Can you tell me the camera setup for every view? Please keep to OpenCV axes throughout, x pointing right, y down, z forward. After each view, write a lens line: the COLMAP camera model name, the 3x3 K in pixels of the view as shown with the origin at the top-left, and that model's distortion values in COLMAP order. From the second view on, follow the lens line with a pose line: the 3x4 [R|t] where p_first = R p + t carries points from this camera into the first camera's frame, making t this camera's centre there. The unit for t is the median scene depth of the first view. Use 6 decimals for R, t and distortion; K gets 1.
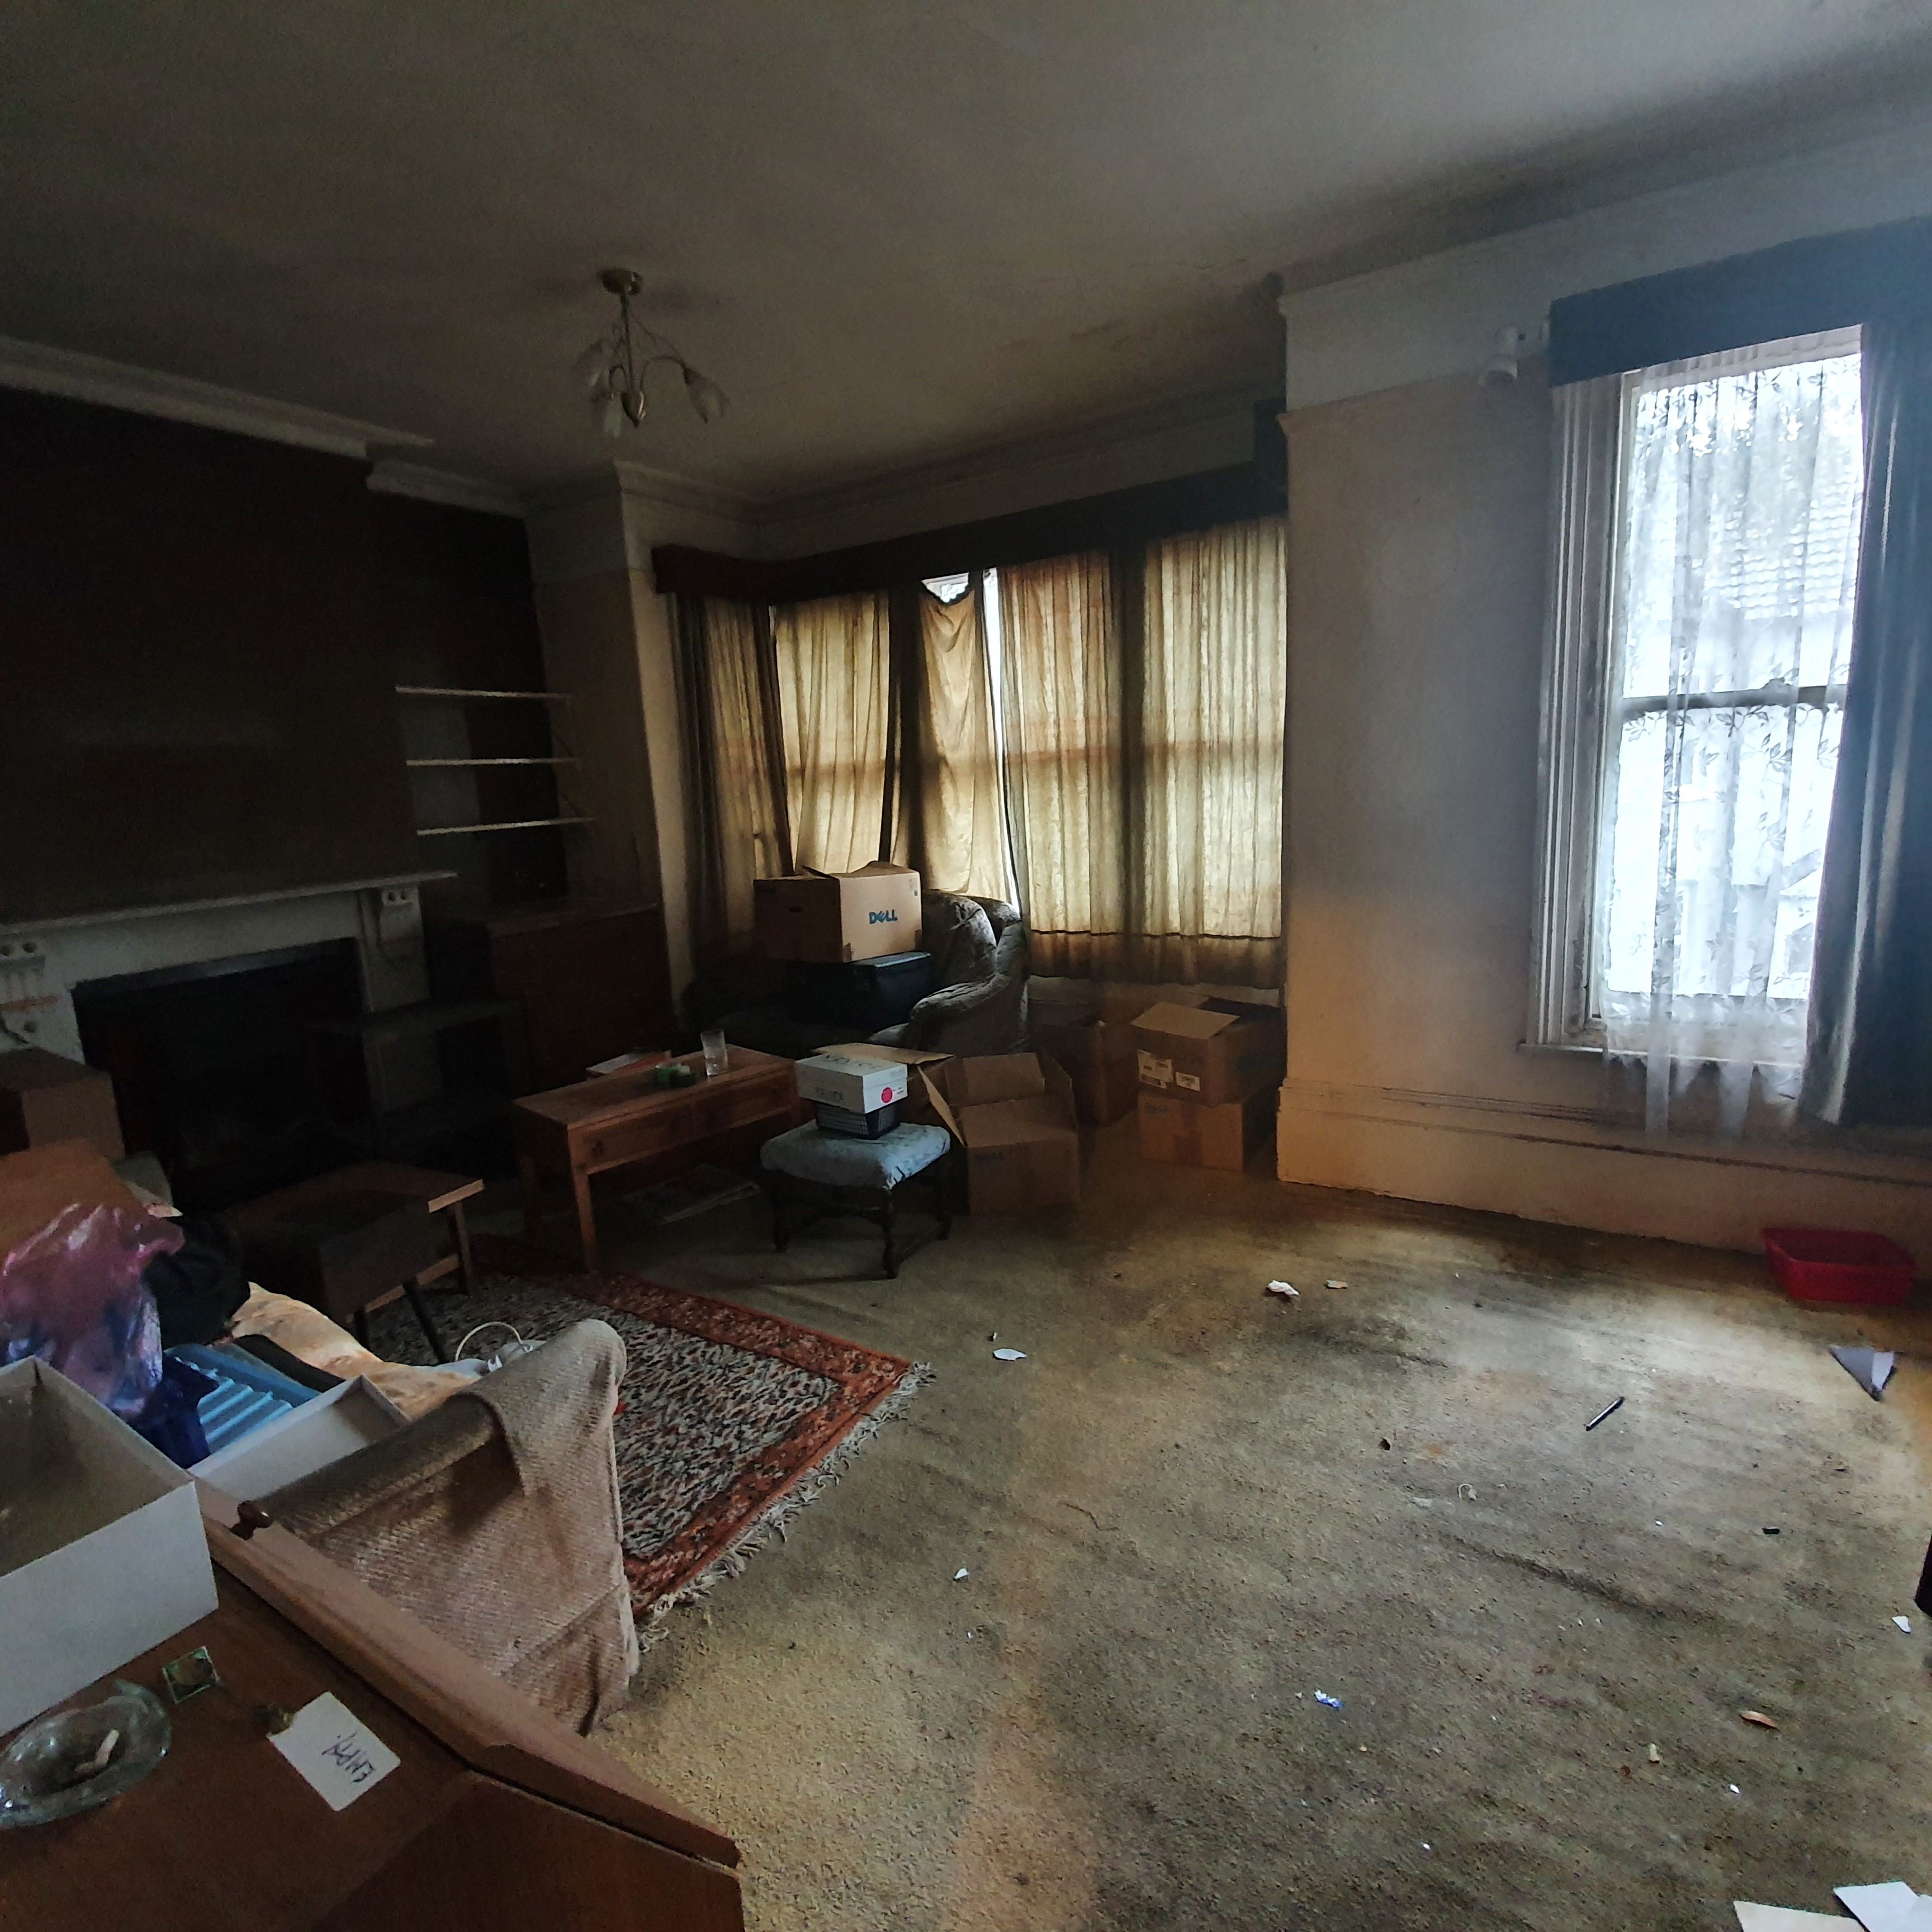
lens RADIAL K [[1016.0, 0, 966.0], [0, 1016.0, 966.0], [0, 0, 1]] dist [0.006420, 0.000503]
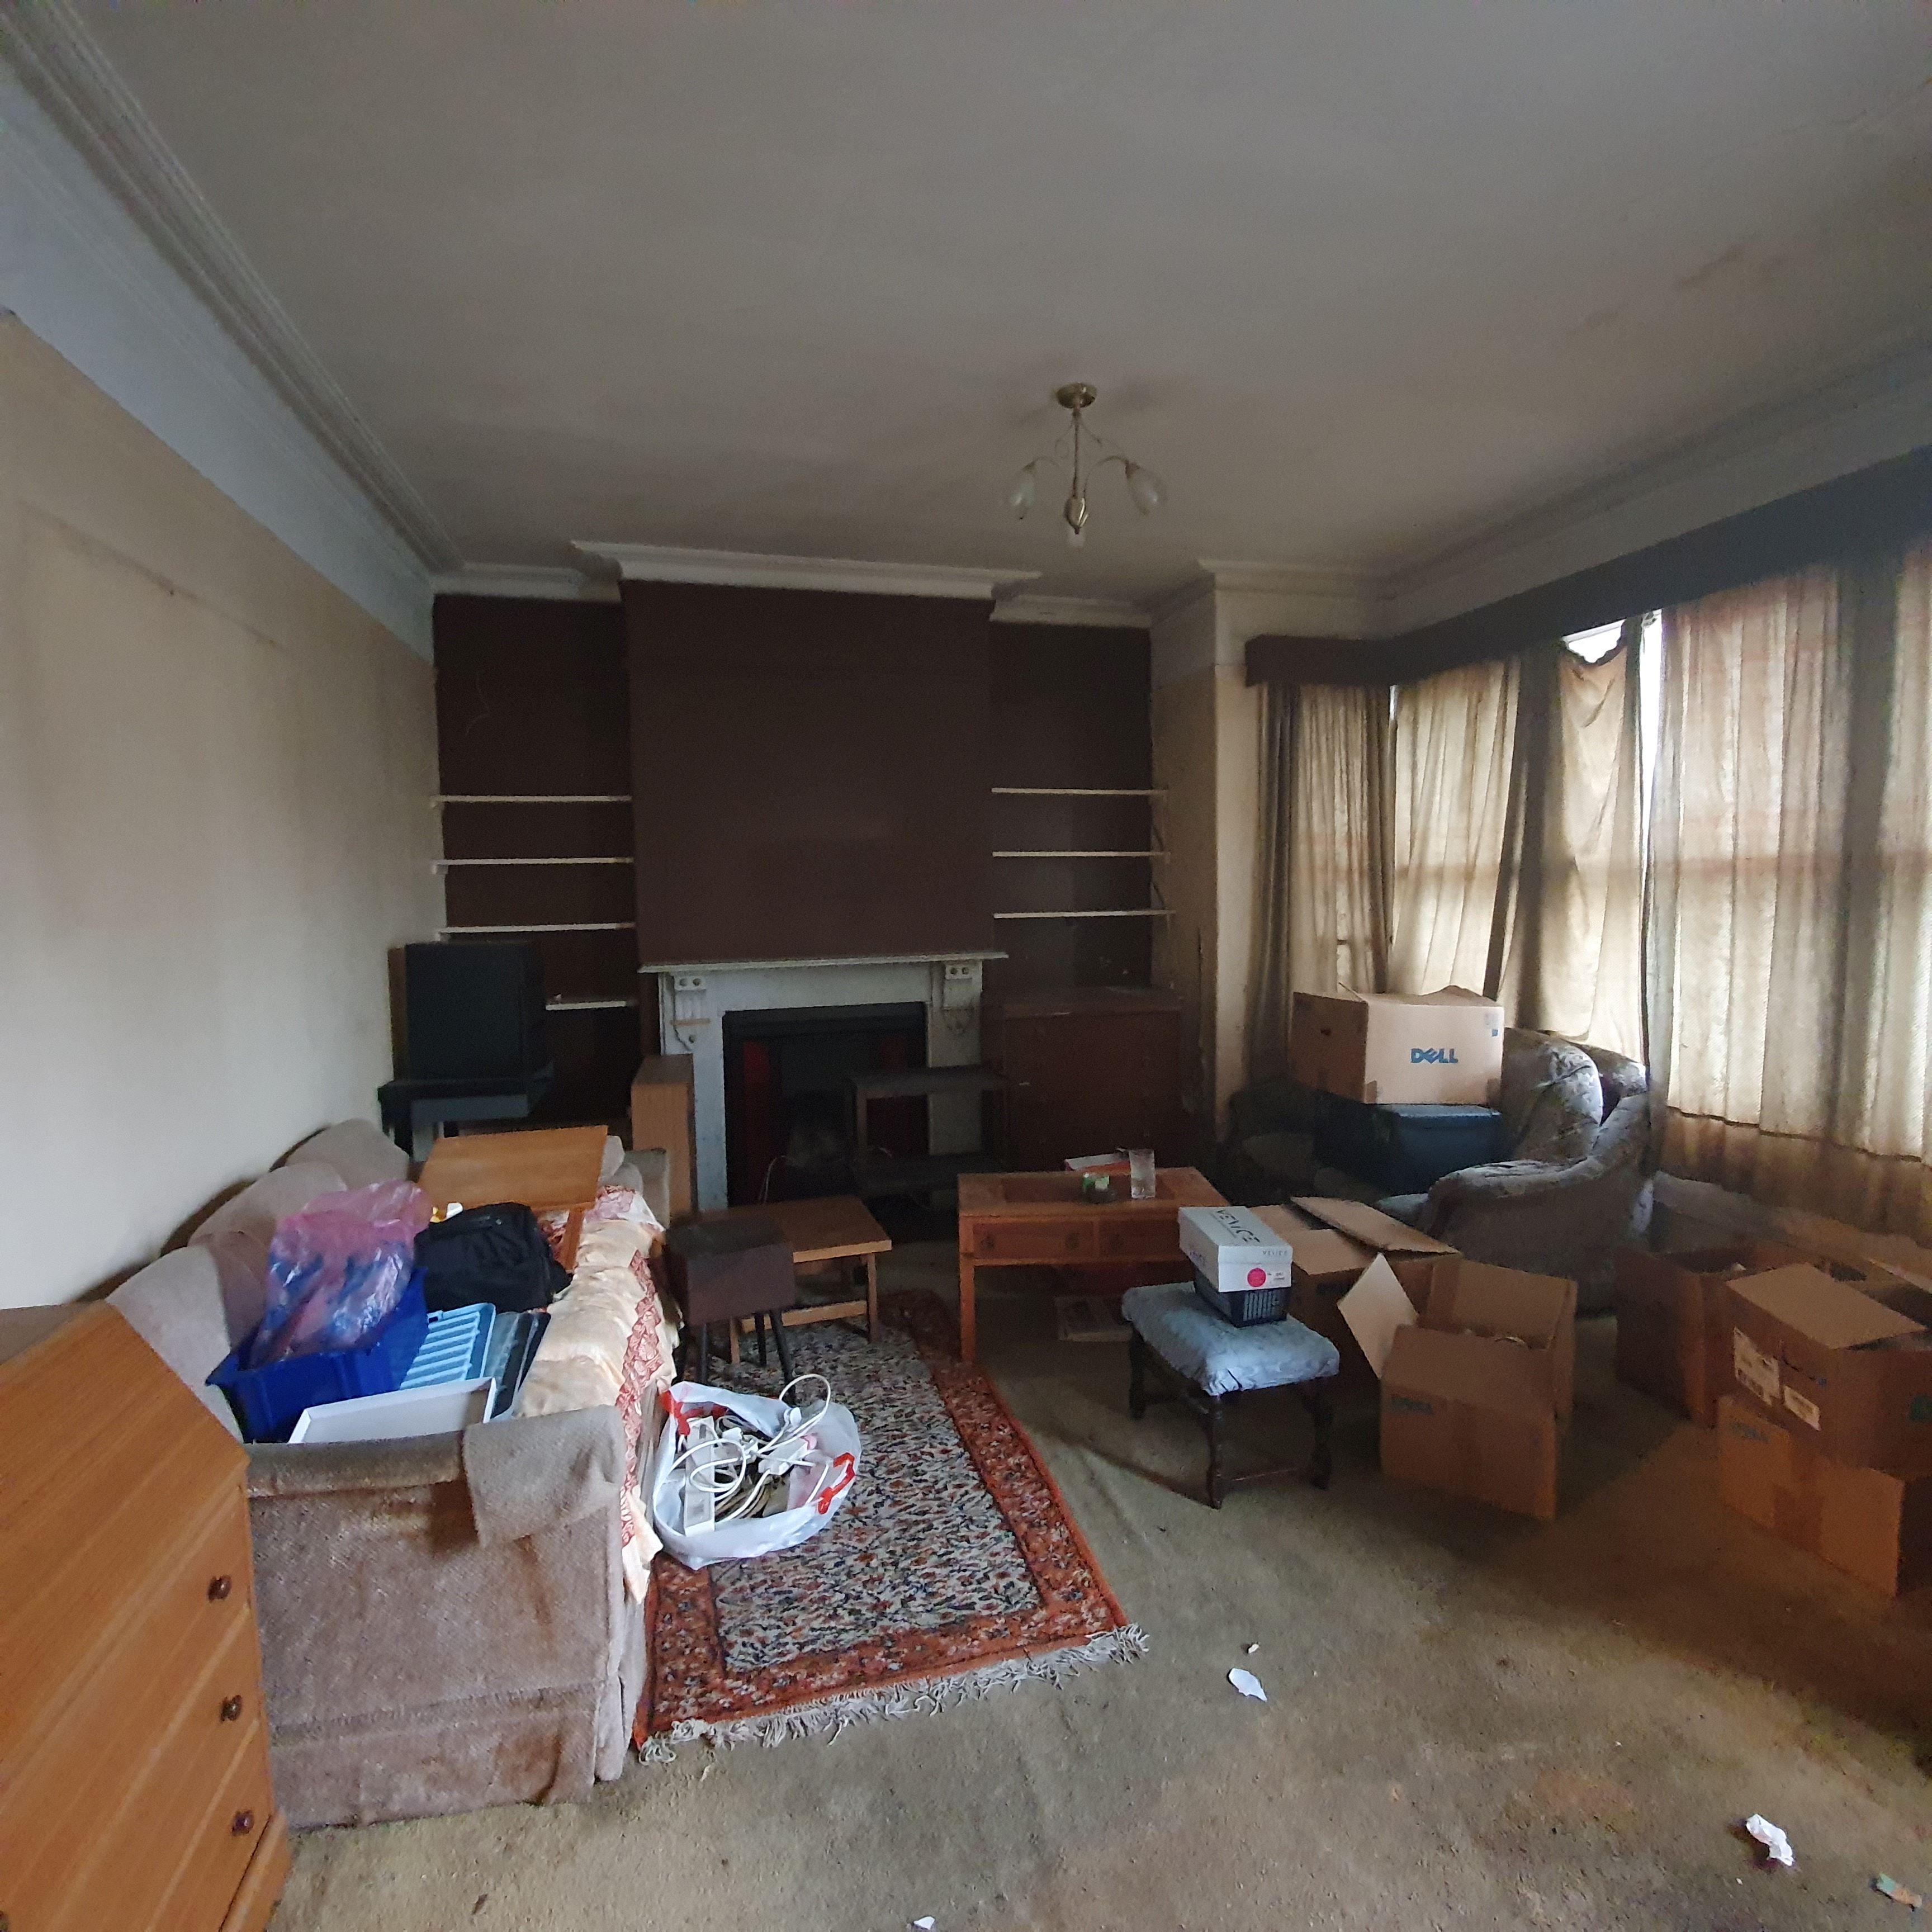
lens RADIAL K [[1018.2, 0, 966.0], [0, 1018.2, 966.0], [0, 0, 1]] dist [0.012136, -0.014767]
pose [[0.723985, 0.098589, -0.682735, 0.220505], [-0.153611, 0.987924, -0.020233, -0.051369], [0.672495, 0.119524, 0.730386, 0.172261]]
